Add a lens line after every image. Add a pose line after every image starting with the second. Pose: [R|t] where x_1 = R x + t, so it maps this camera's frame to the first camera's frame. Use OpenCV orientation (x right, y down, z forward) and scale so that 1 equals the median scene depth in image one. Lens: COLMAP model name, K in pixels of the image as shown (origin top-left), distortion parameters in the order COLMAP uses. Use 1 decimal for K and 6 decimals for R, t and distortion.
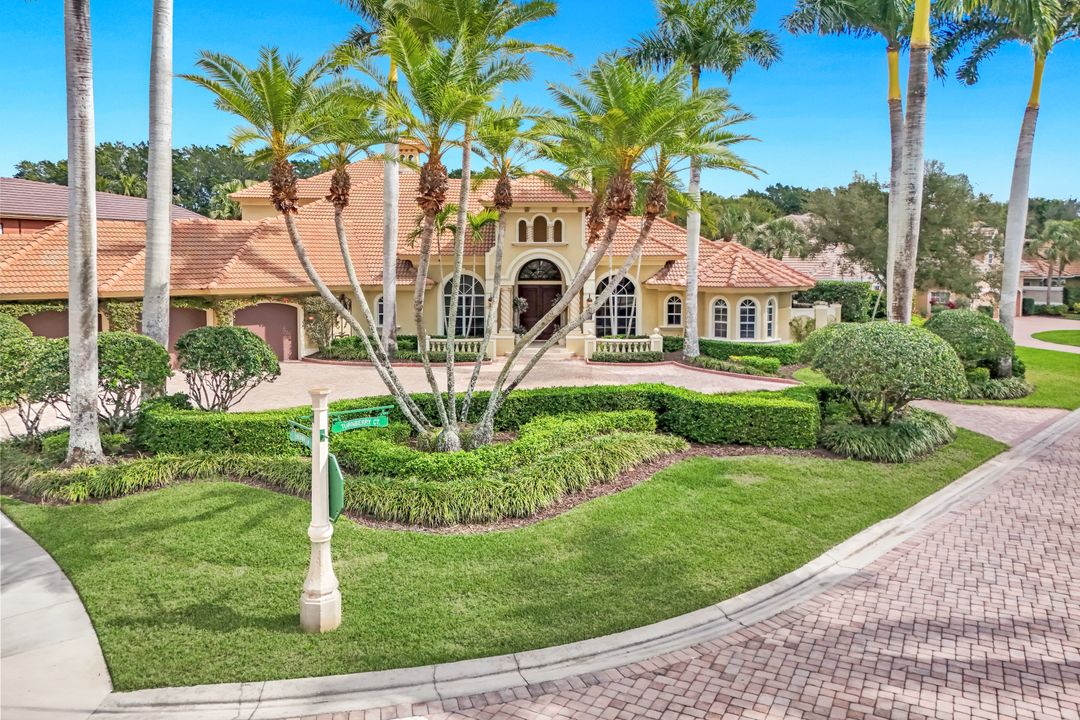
lens RADIAL K [[765.6, 0, 542.3], [0, 765.6, 359.4], [0, 0, 1]] dist [0.003569, 0.003963]
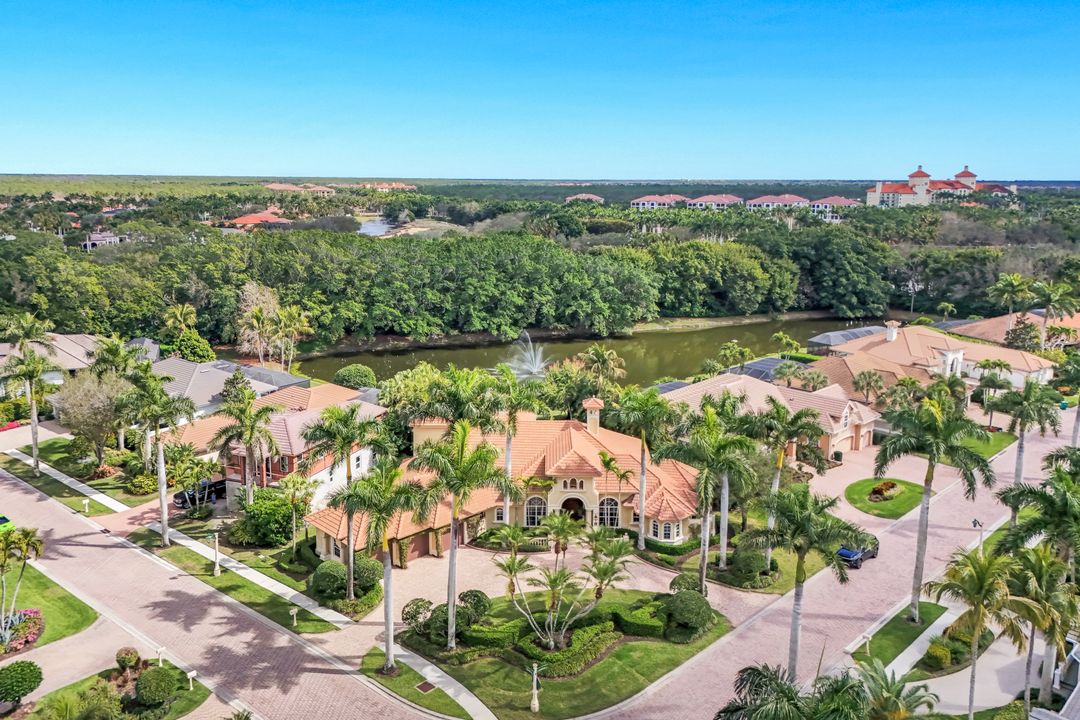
lens RADIAL K [[765.6, 0, 537.9], [0, 765.6, 360.5], [0, 0, 1]] dist [0.003569, 0.003963]
pose [[0.999479, 0.002891, -0.032151, -0.035635], [-0.000234, 0.996603, 0.082351, -0.724453], [0.032280, -0.082300, 0.996085, -1.175810]]
